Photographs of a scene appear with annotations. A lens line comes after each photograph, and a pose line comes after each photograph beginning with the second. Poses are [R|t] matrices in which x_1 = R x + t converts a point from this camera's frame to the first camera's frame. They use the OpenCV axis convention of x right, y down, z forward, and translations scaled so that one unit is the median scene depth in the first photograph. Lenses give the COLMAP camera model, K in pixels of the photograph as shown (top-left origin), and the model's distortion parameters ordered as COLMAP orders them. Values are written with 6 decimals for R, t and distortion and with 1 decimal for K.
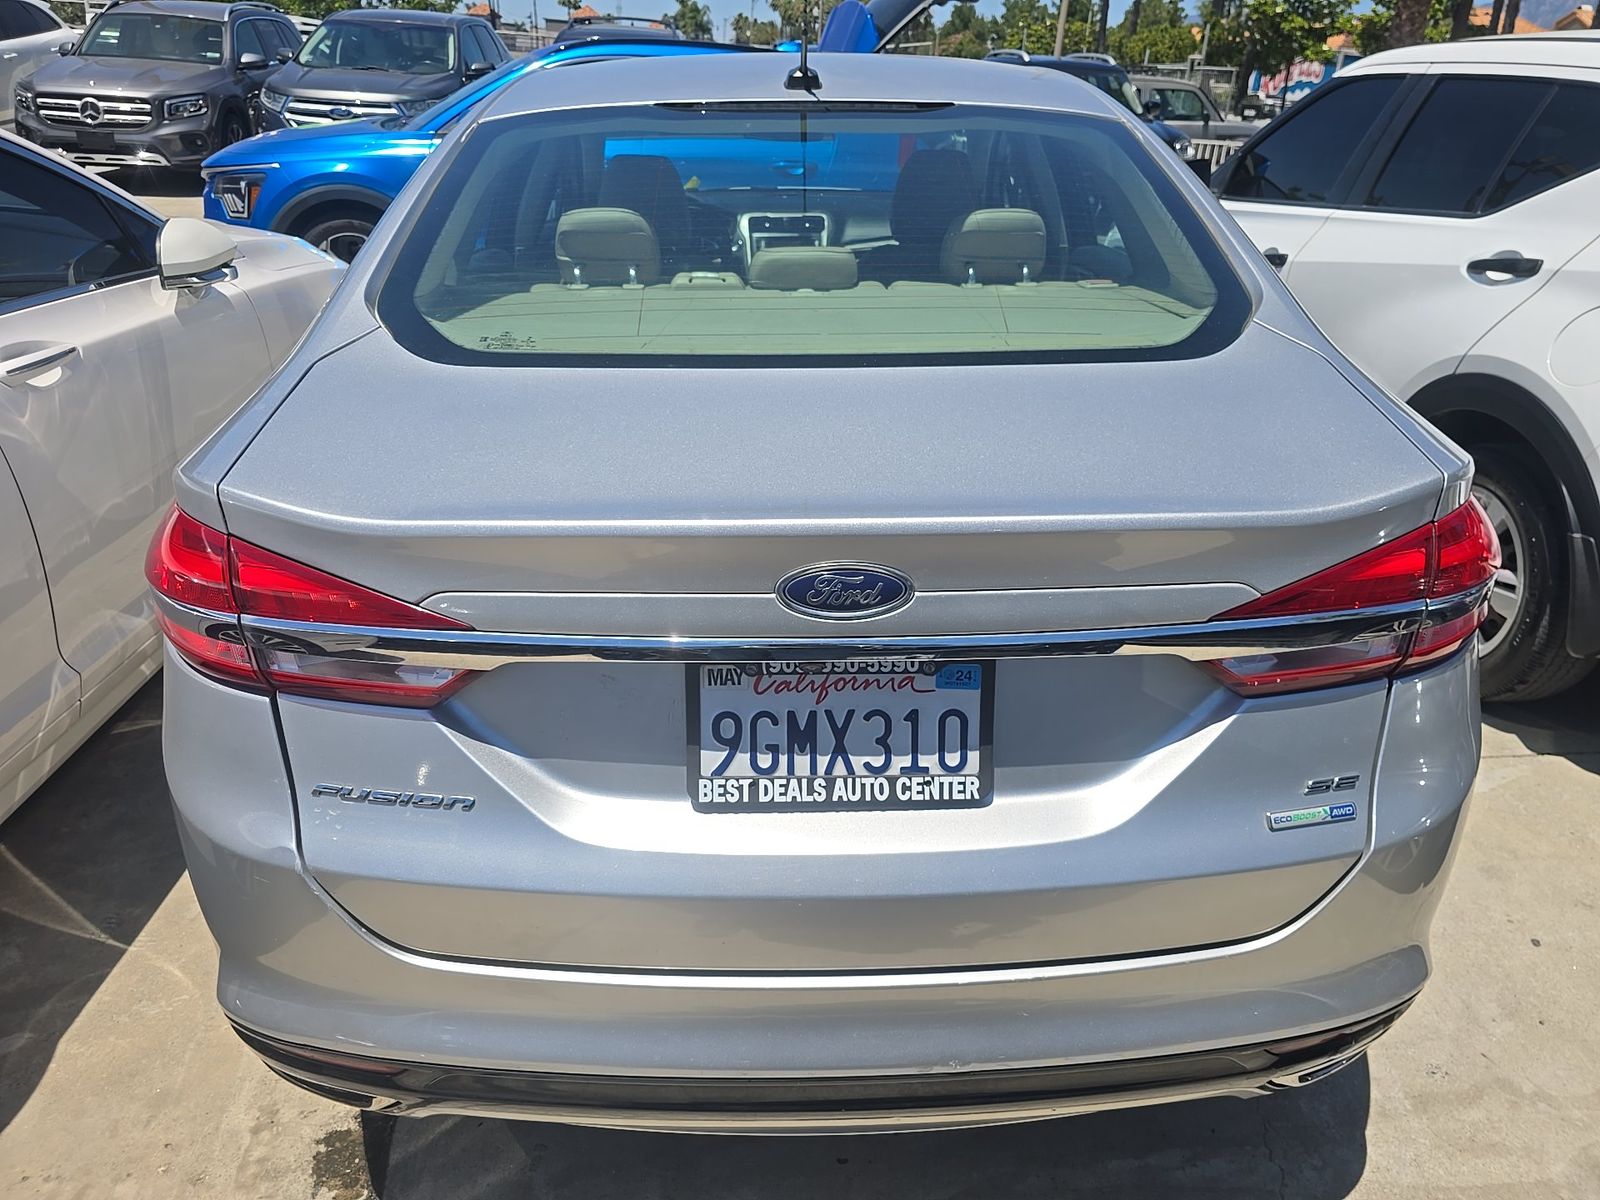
lens RADIAL K [[1057.1, 0, 800.0], [0, 1057.1, 600.0], [0, 0, 1]] dist [0.059920, -0.054264]
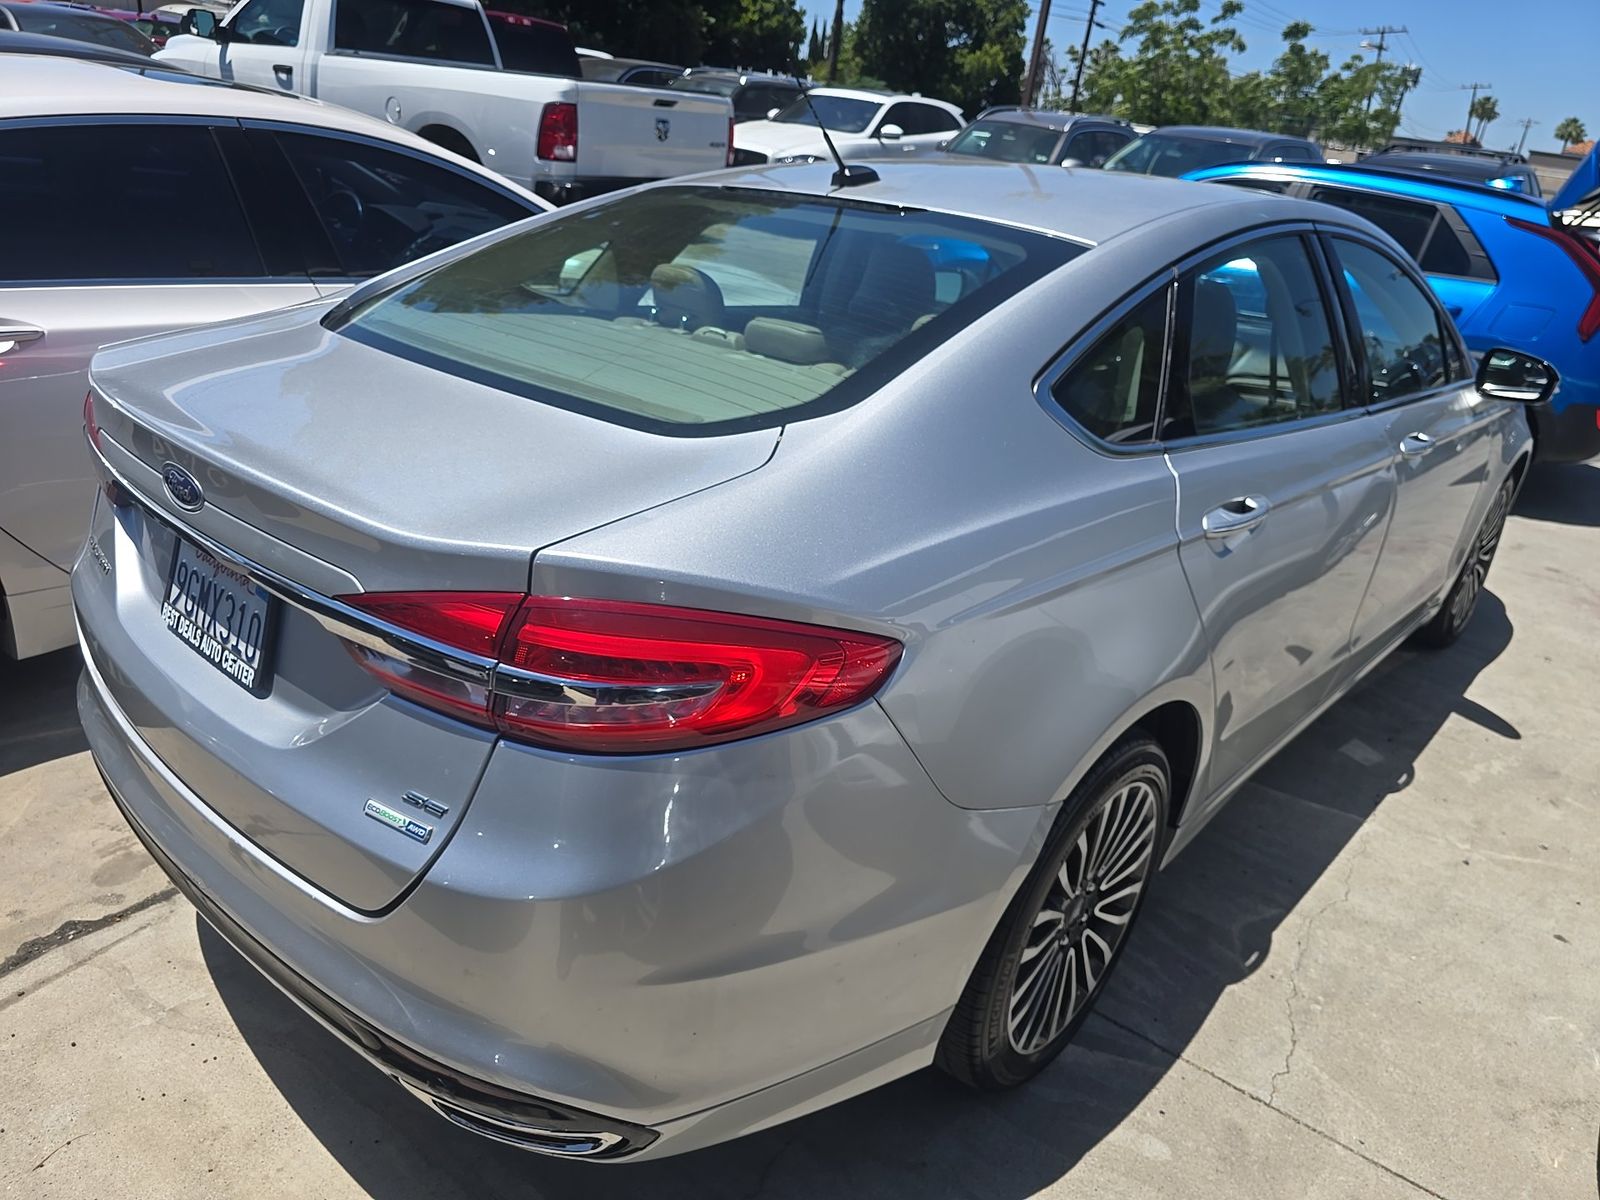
lens RADIAL K [[1091.2, 0, 800.0], [0, 1091.2, 600.0], [0, 0, 1]] dist [0.074672, -0.051879]
pose [[0.721135, 0.324162, -0.612278, 1.424806], [-0.375209, 0.925687, 0.048174, -0.224540], [0.582394, 0.194992, 0.789174, 0.300104]]
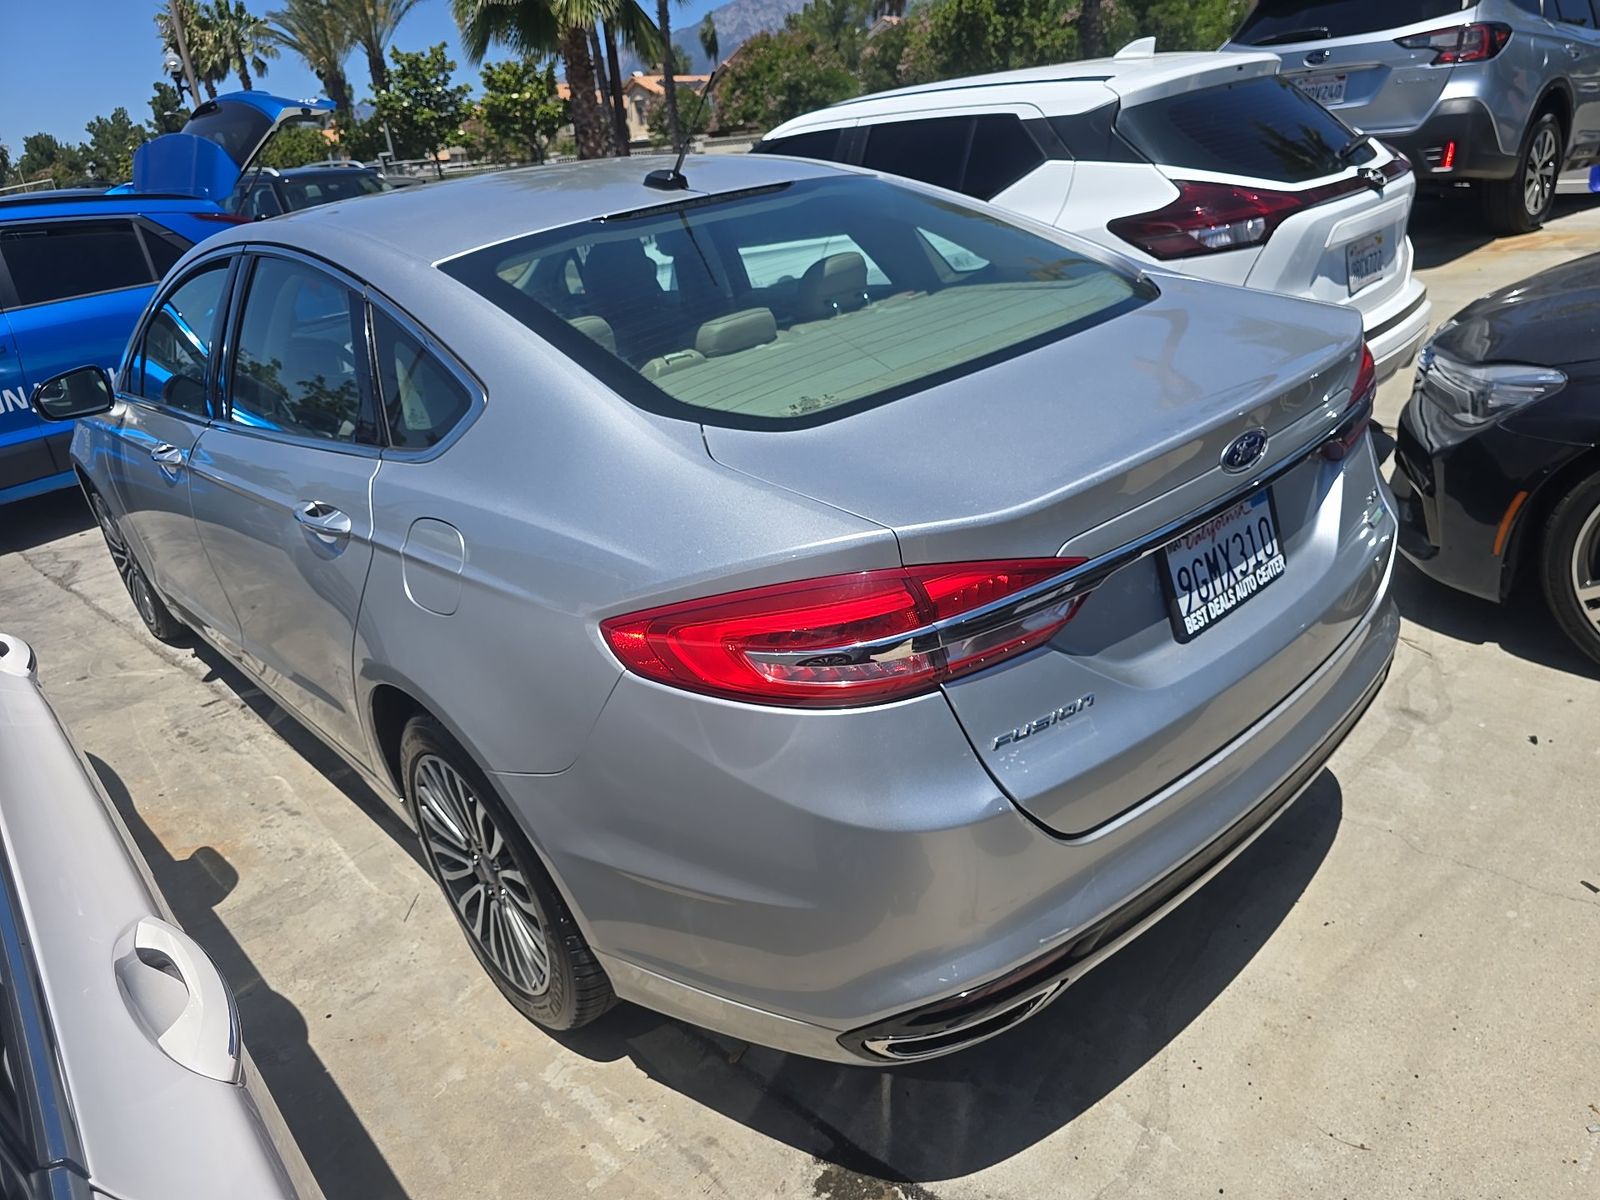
lens RADIAL K [[1057.1, 0, 800.0], [0, 1057.1, 600.0], [0, 0, 1]] dist [0.059920, -0.054264]
pose [[0.763152, -0.357331, 0.538437, -1.220833], [0.395058, 0.917356, 0.048864, -0.125535], [-0.511399, 0.175424, 0.841248, 0.054298]]
